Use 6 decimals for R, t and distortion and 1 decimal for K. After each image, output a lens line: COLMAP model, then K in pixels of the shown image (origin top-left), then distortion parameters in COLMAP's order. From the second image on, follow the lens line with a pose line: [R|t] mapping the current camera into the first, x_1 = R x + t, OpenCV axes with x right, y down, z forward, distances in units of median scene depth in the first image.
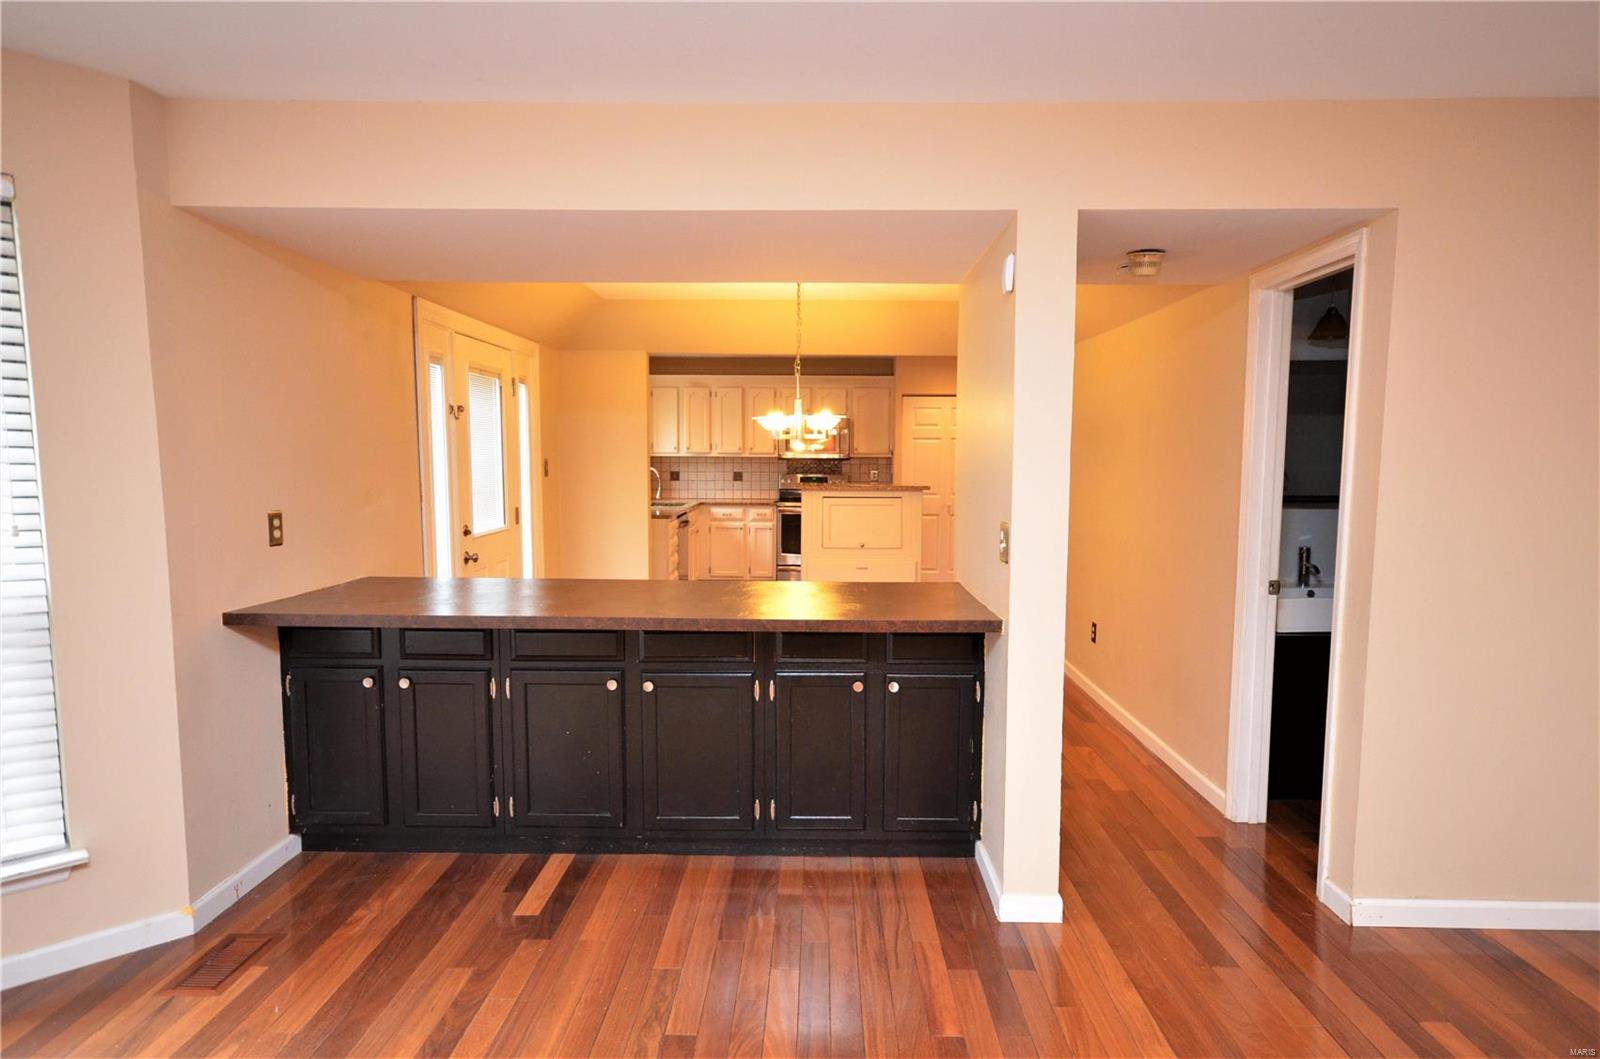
lens RADIAL K [[942.8, 0, 800.0], [0, 942.8, 529.5], [0, 0, 1]] dist [0.037084, 0.000951]
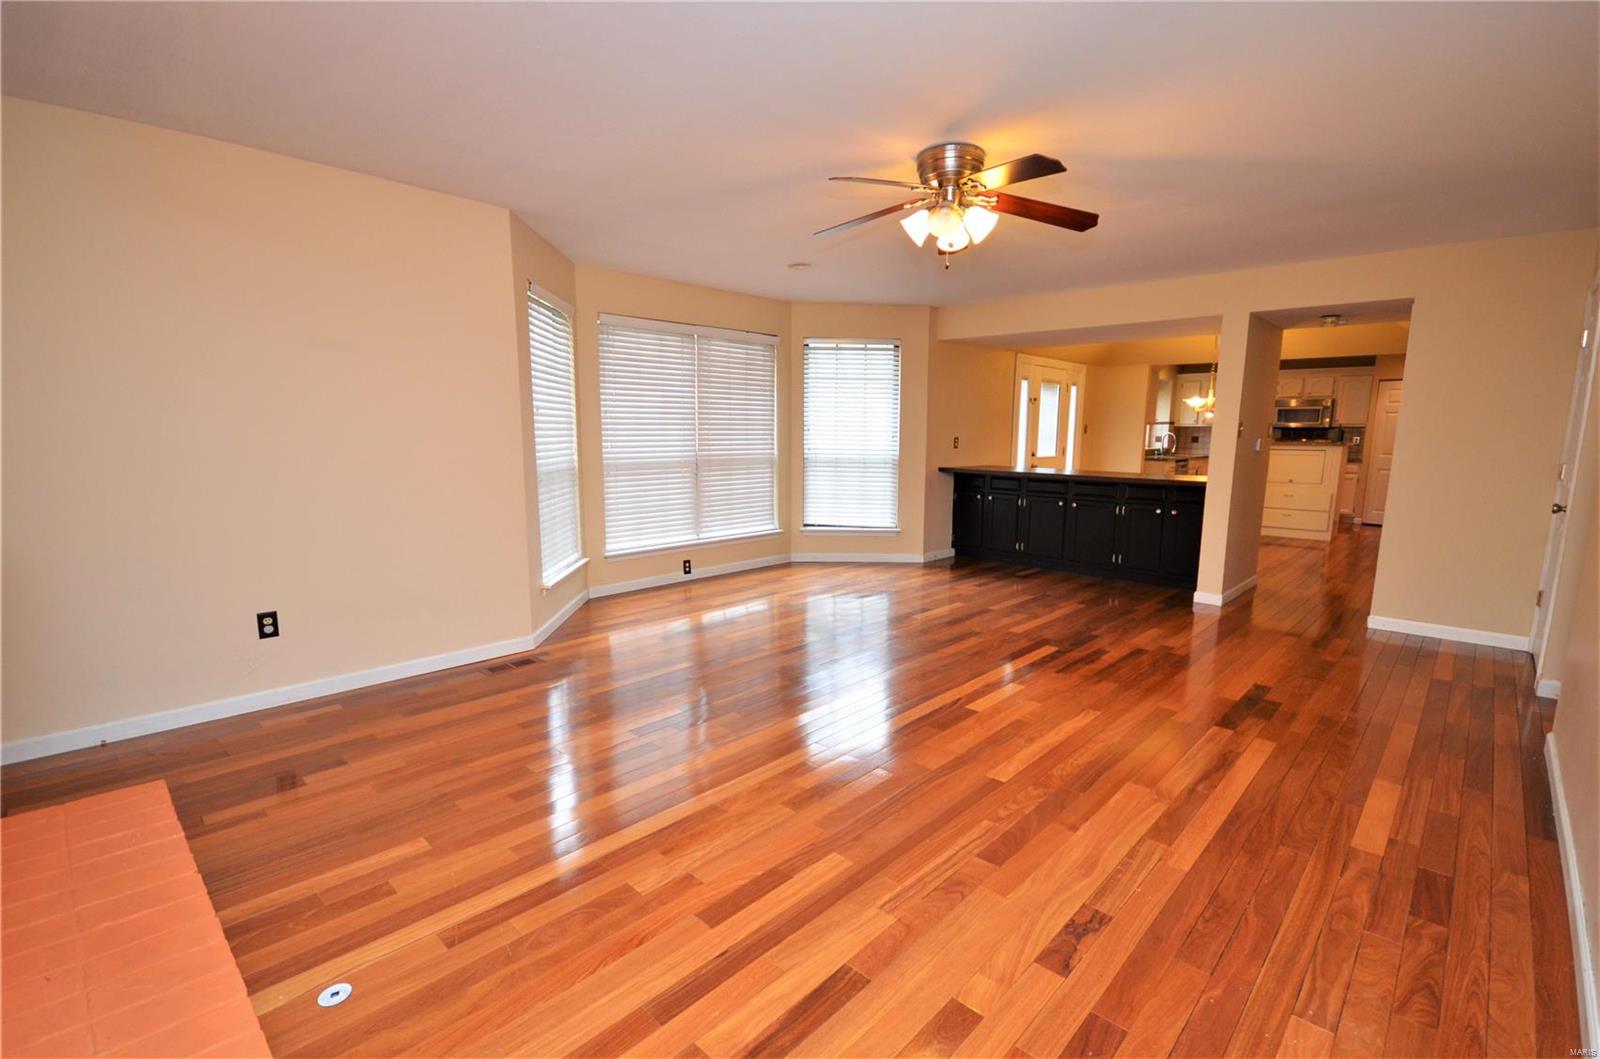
lens RADIAL K [[724.7, 0, 804.3], [0, 724.7, 552.8], [0, 0, 1]] dist [0.002953, -0.000074]
pose [[0.744146, 0.118720, -0.657383, 0.373791], [-0.063628, 0.992204, 0.107161, 0.077562], [0.664980, -0.037915, 0.745898, -0.605680]]
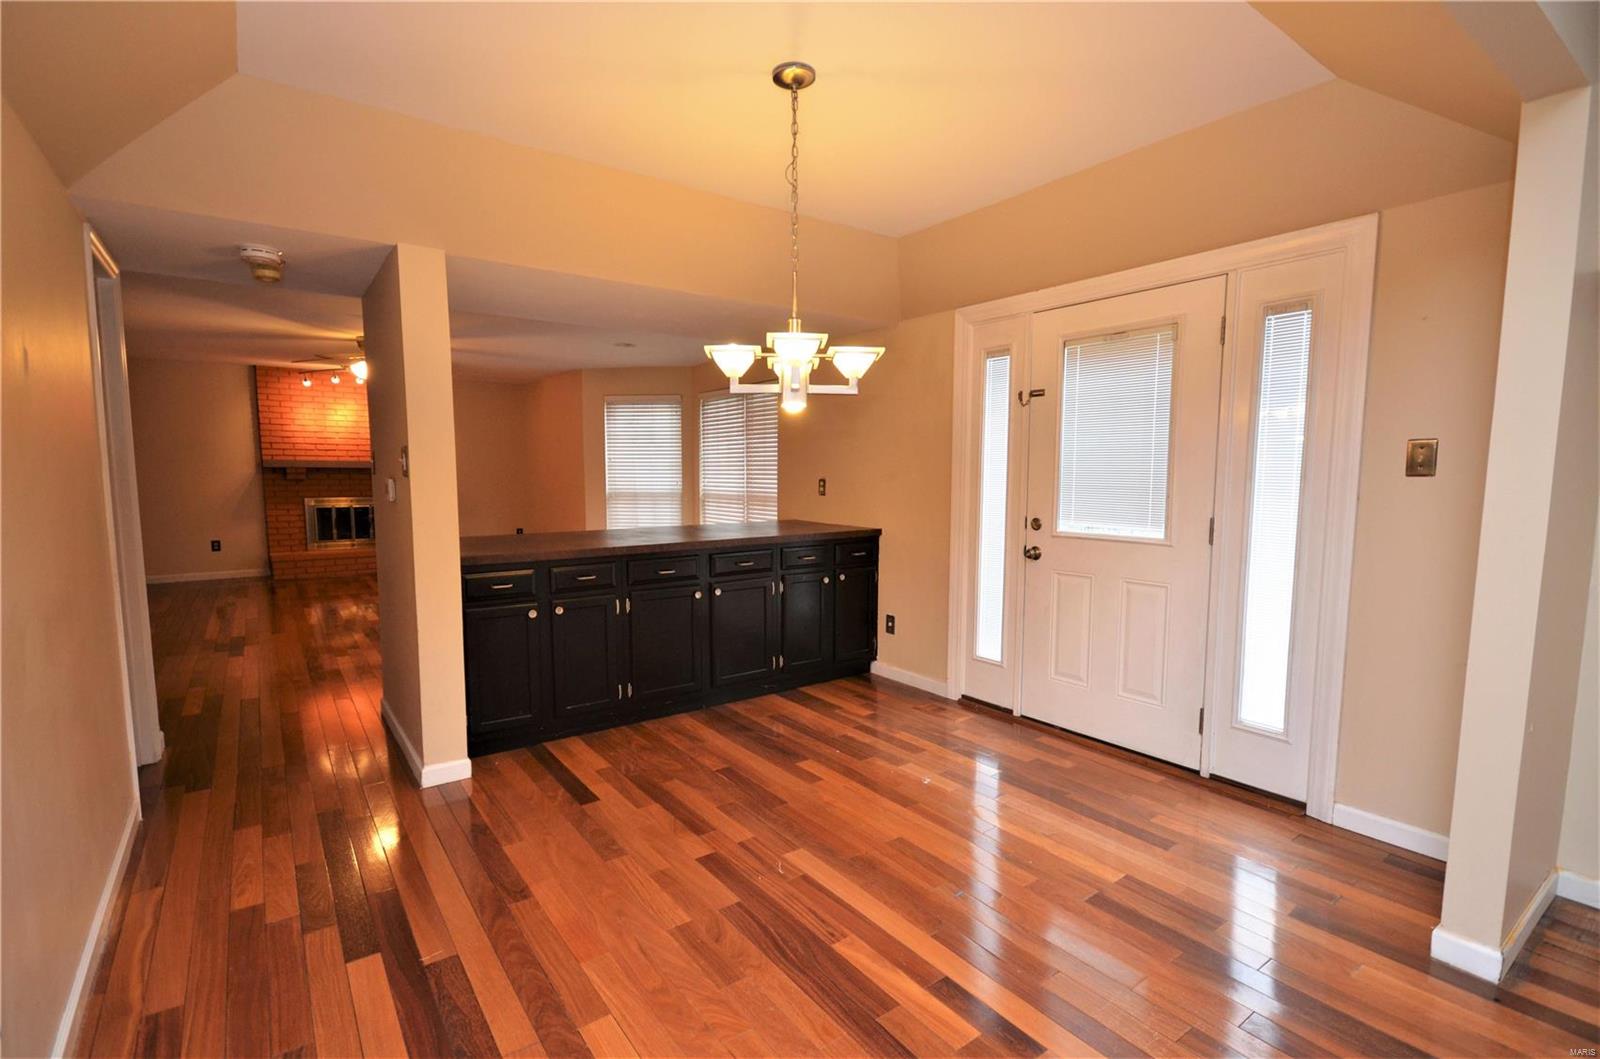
lens RADIAL K [[751.2, 0, 806.1], [0, 751.2, 543.7], [0, 0, 1]] dist [0.009276, 0.000052]
pose [[-0.794638, 0.055847, -0.604510, 0.258185], [-0.052918, 0.985597, 0.160615, -0.081079], [0.604773, 0.159620, -0.780238, 1.346465]]
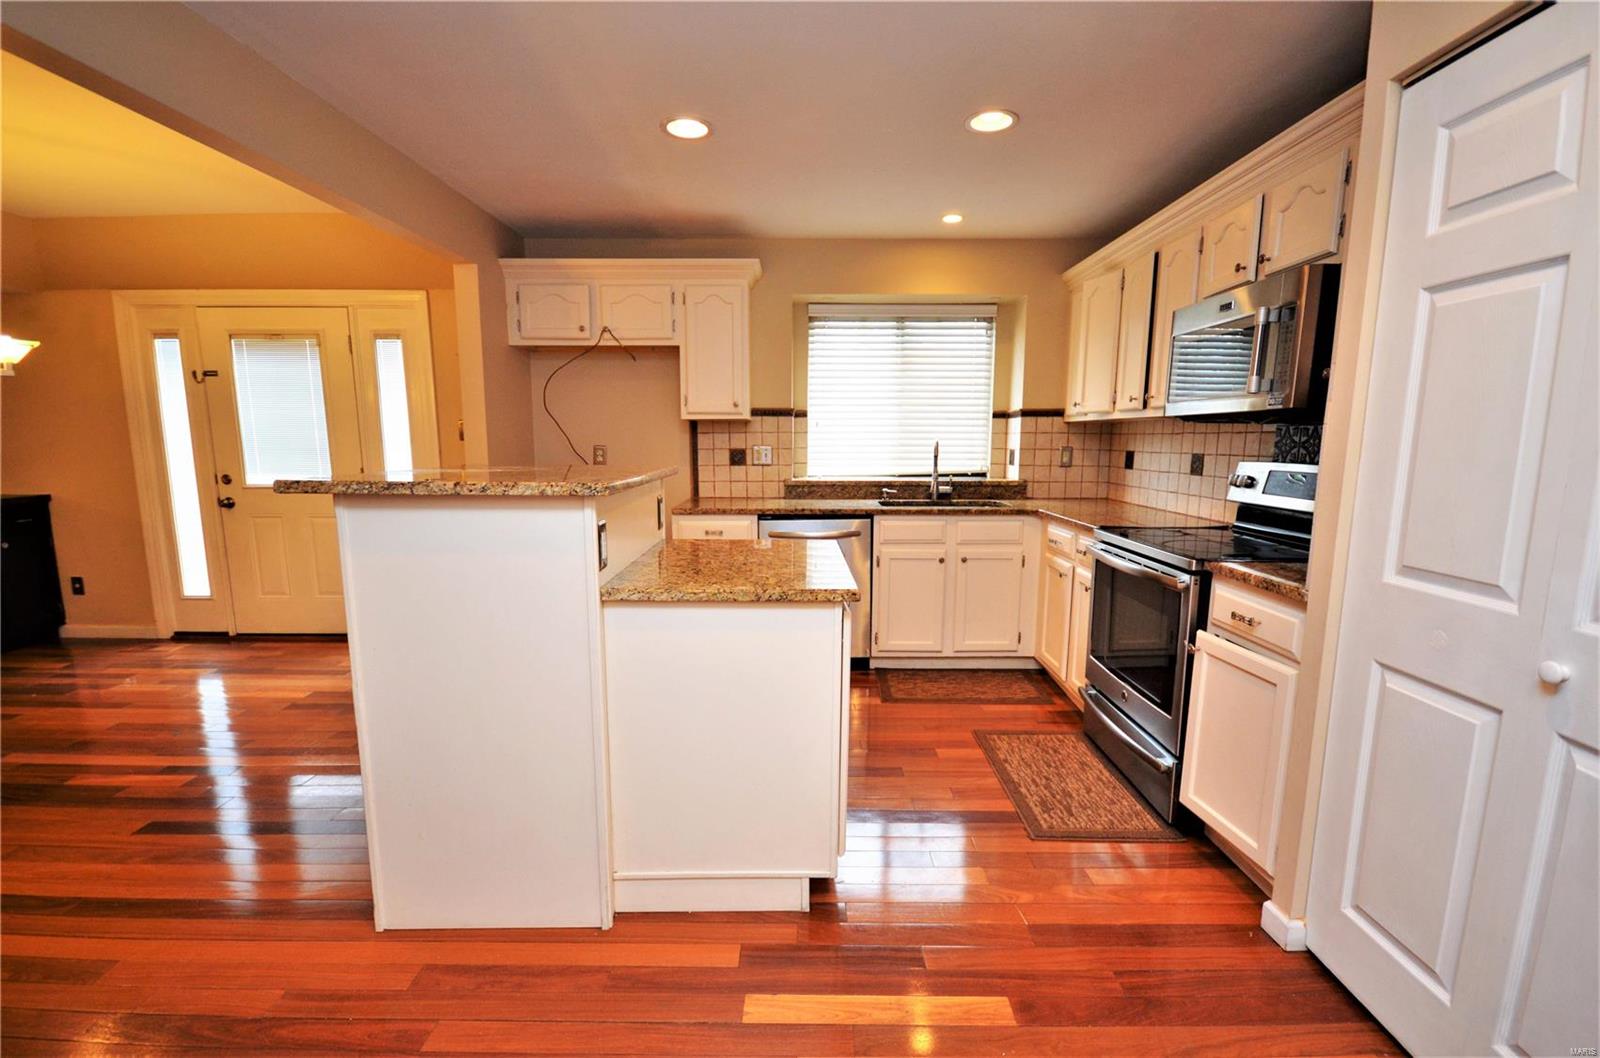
lens RADIAL K [[700.1, 0, 797.7], [0, 700.1, 548.7], [0, 0, 1]] dist [0.017713, -0.014246]
pose [[0.011516, 0.153597, -0.988067, 0.492678], [-0.085367, 0.984675, 0.152074, -0.099979], [0.996283, 0.082597, 0.024452, 1.574960]]
